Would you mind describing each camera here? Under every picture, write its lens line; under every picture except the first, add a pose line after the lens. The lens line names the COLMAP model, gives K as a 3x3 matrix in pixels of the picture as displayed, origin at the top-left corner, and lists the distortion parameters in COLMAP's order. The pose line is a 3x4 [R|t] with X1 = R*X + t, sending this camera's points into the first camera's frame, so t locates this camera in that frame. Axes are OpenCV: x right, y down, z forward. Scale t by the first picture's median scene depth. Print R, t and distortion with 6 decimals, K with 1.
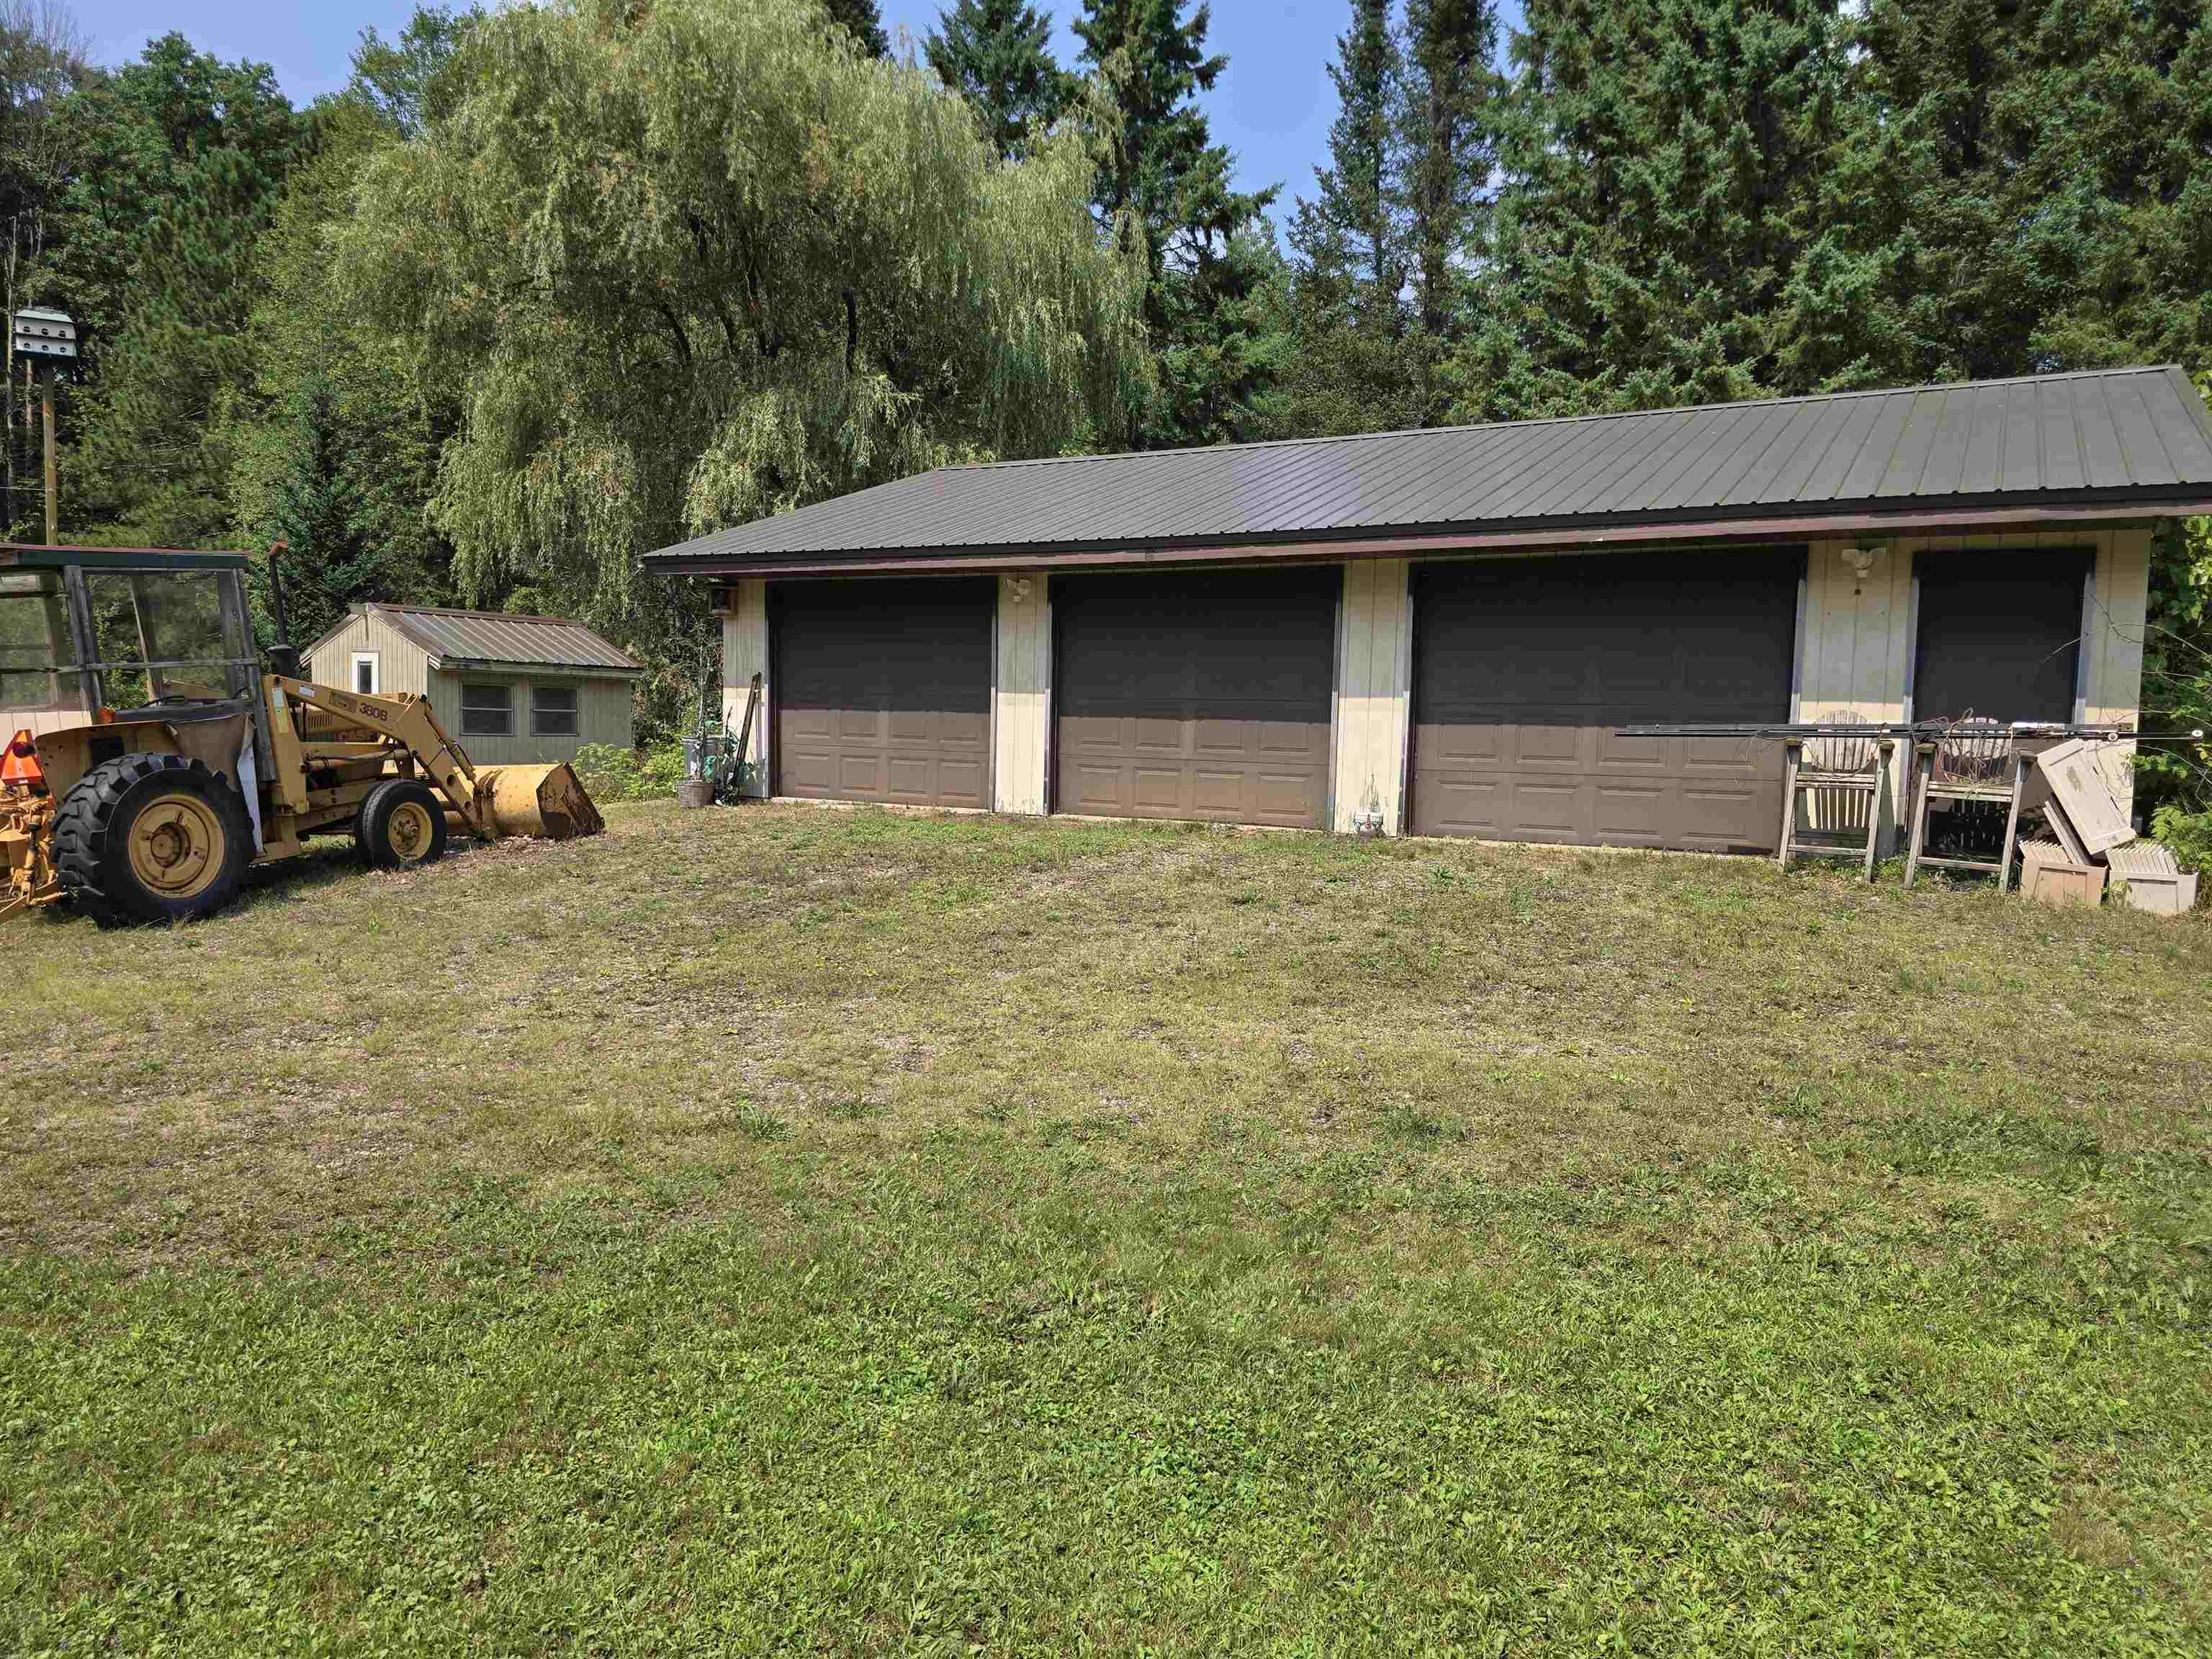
lens RADIAL K [[1463.9, 0, 1106.0], [0, 1463.9, 829.5], [0, 0, 1]] dist [0.078511, -0.105423]
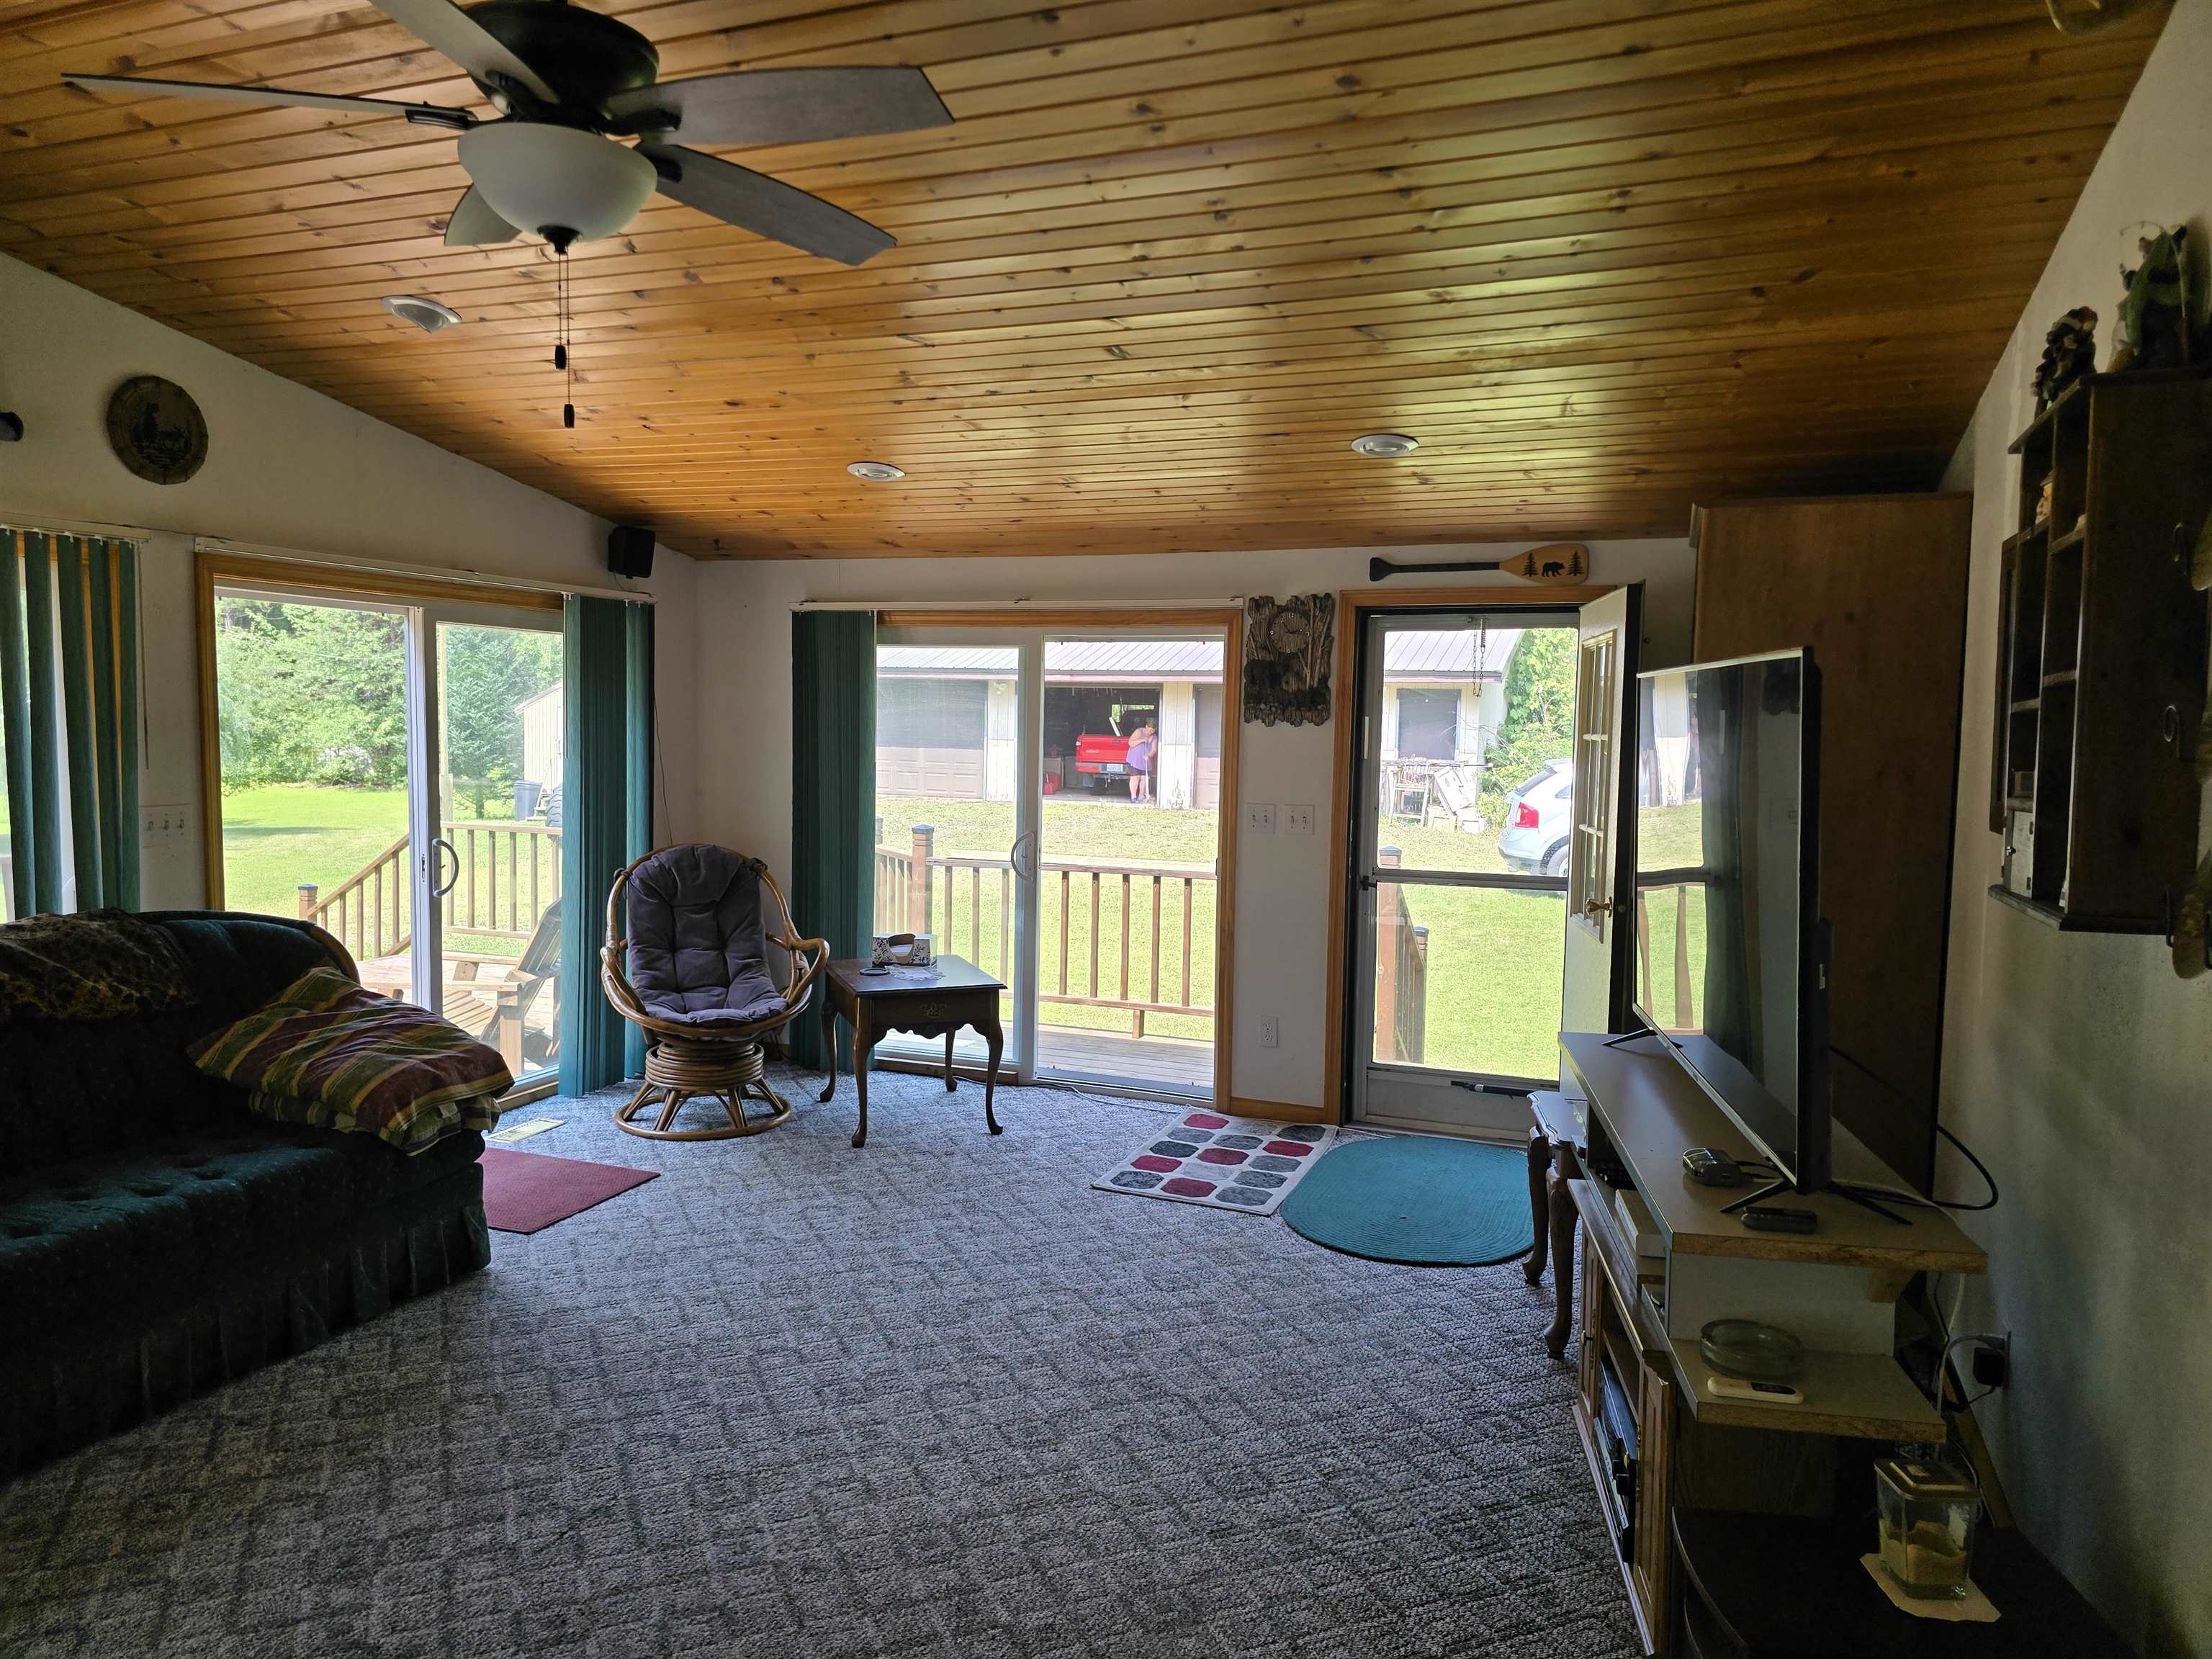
lens RADIAL K [[1498.3, 0, 1099.3], [0, 1498.3, 837.0], [0, 0, 1]] dist [0.083488, -0.086972]
pose [[0.990138, -0.014787, 0.139312, -0.249238], [0.012726, 0.999796, 0.015674, 0.009274], [-0.139515, -0.013746, 0.990125, -1.204224]]
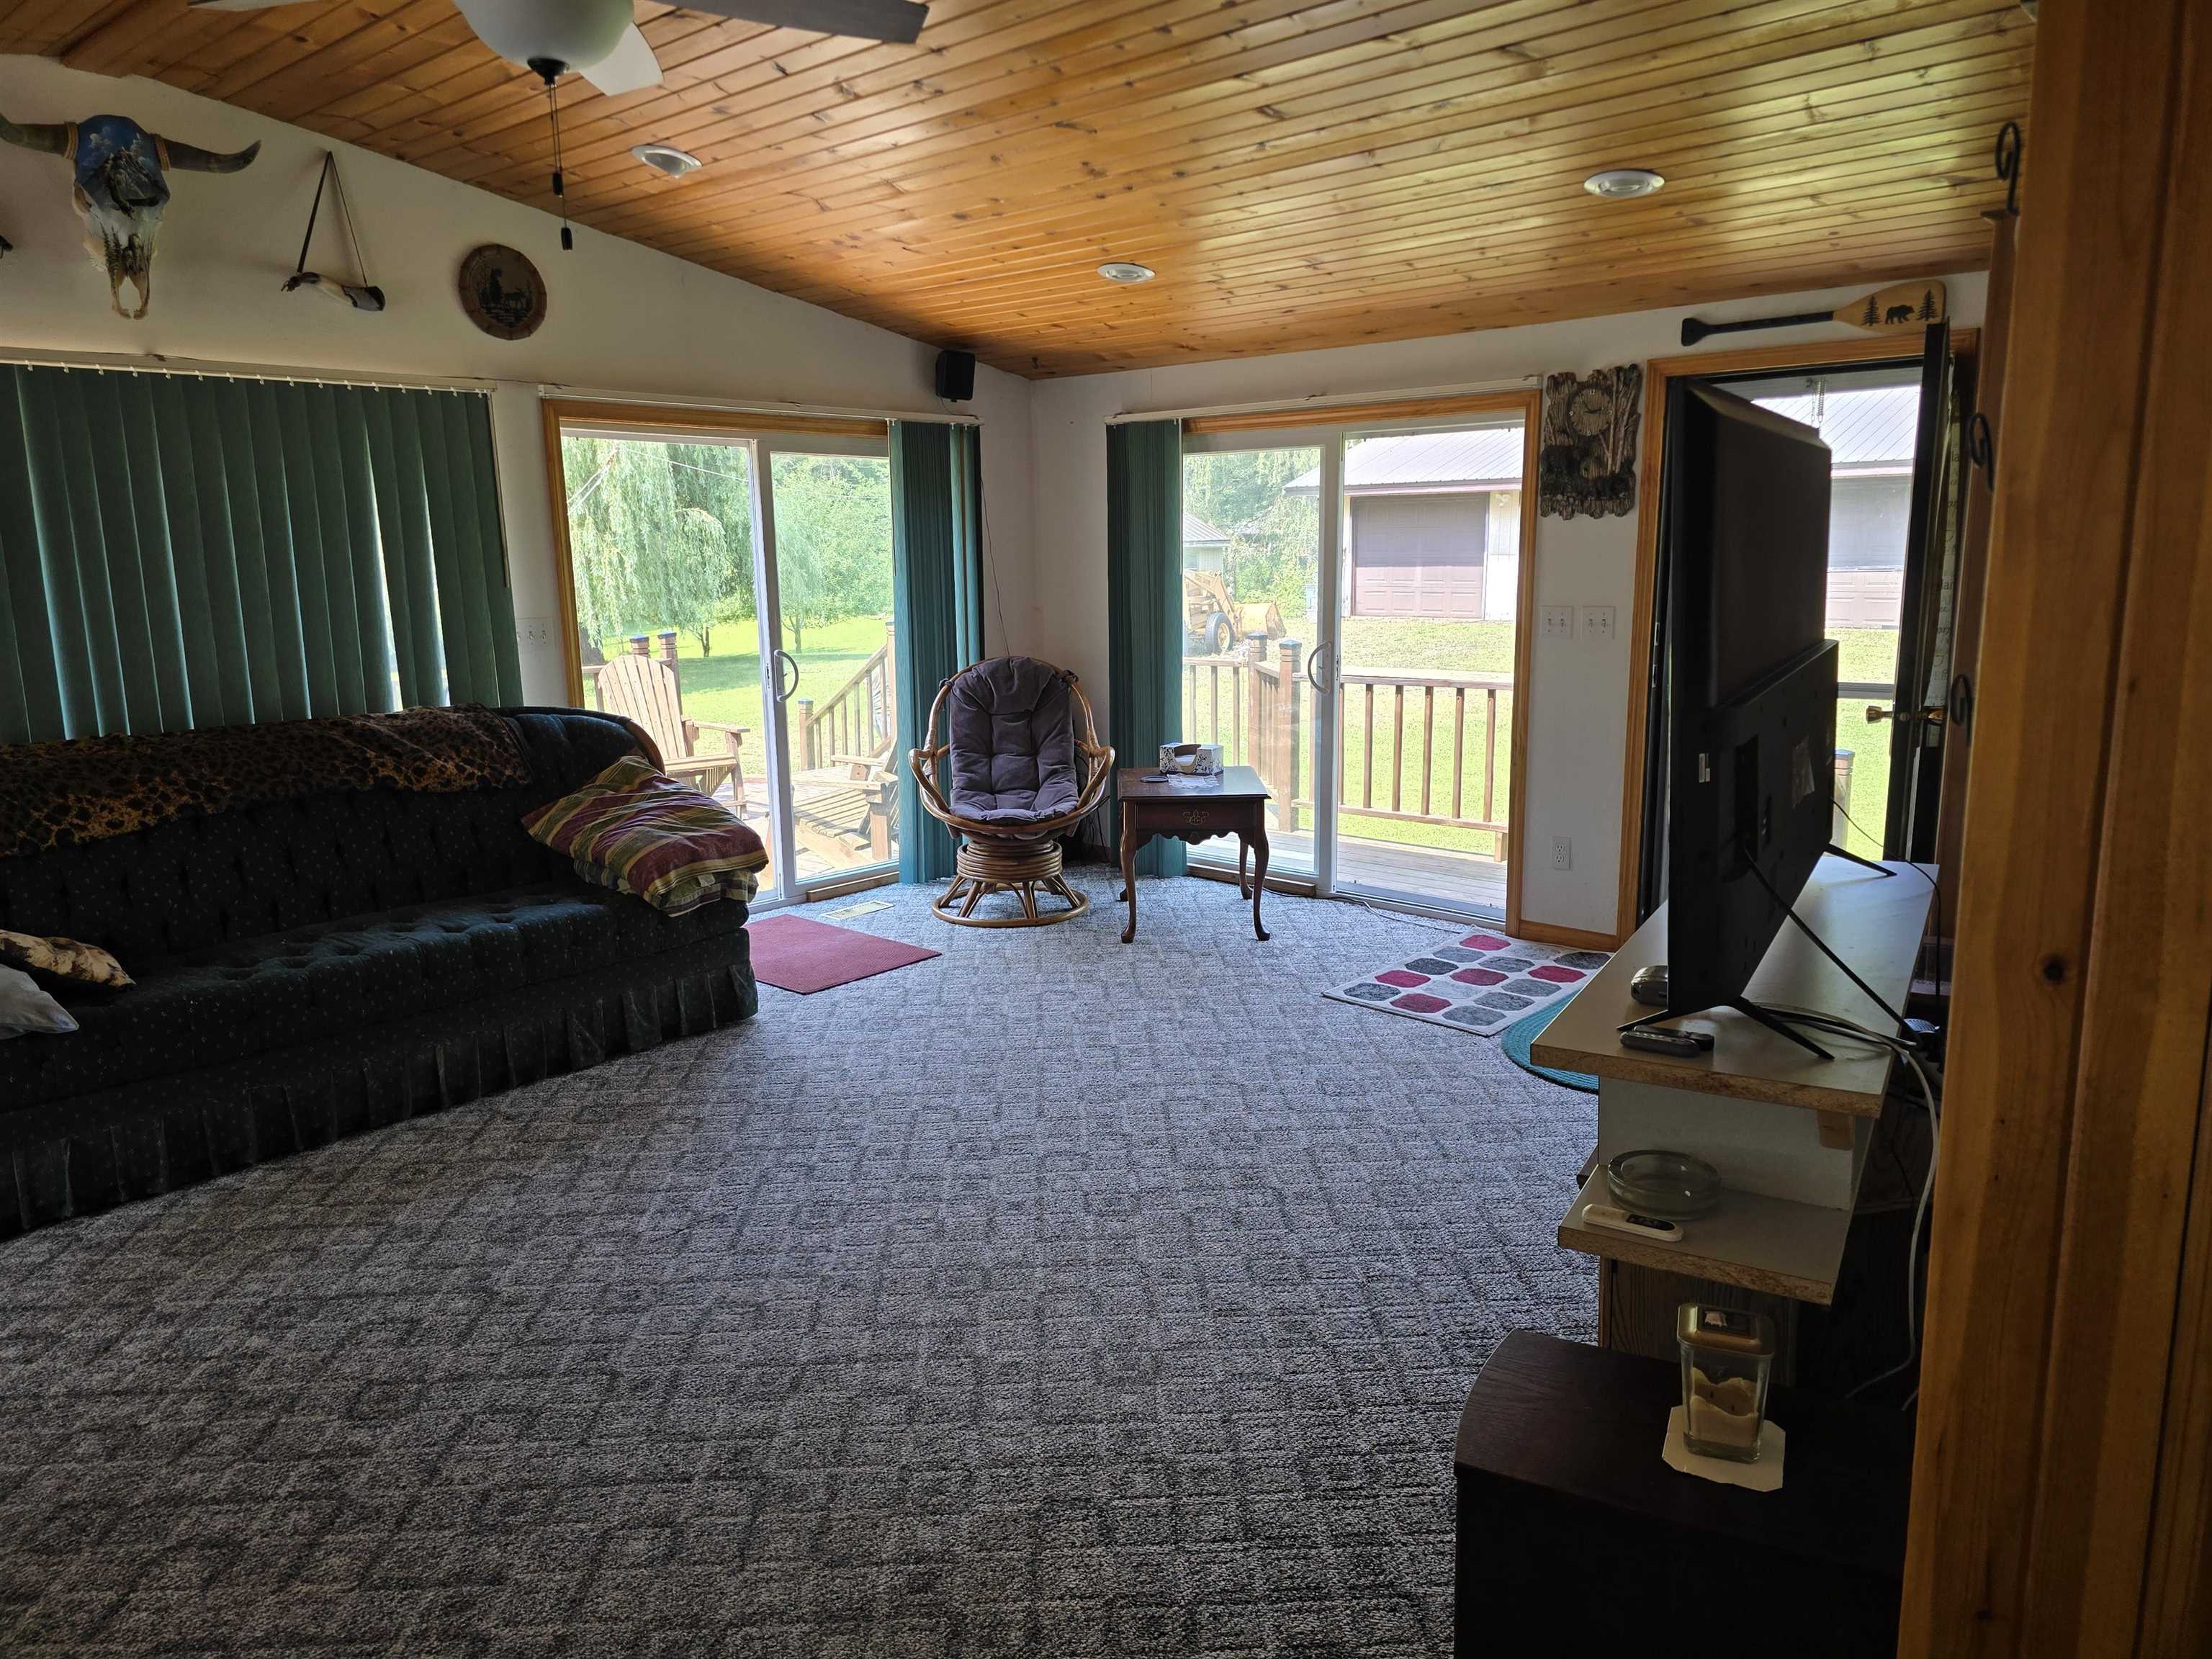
lens RADIAL K [[1497.8, 0, 1116.2], [0, 1497.8, 822.0], [0, 0, 1]] dist [0.095728, -0.119825]
pose [[0.977245, 0.003505, -0.212083, -0.155052], [0.021151, 0.993270, 0.113874, 0.017227], [0.211055, -0.115768, 0.970594, -1.201929]]
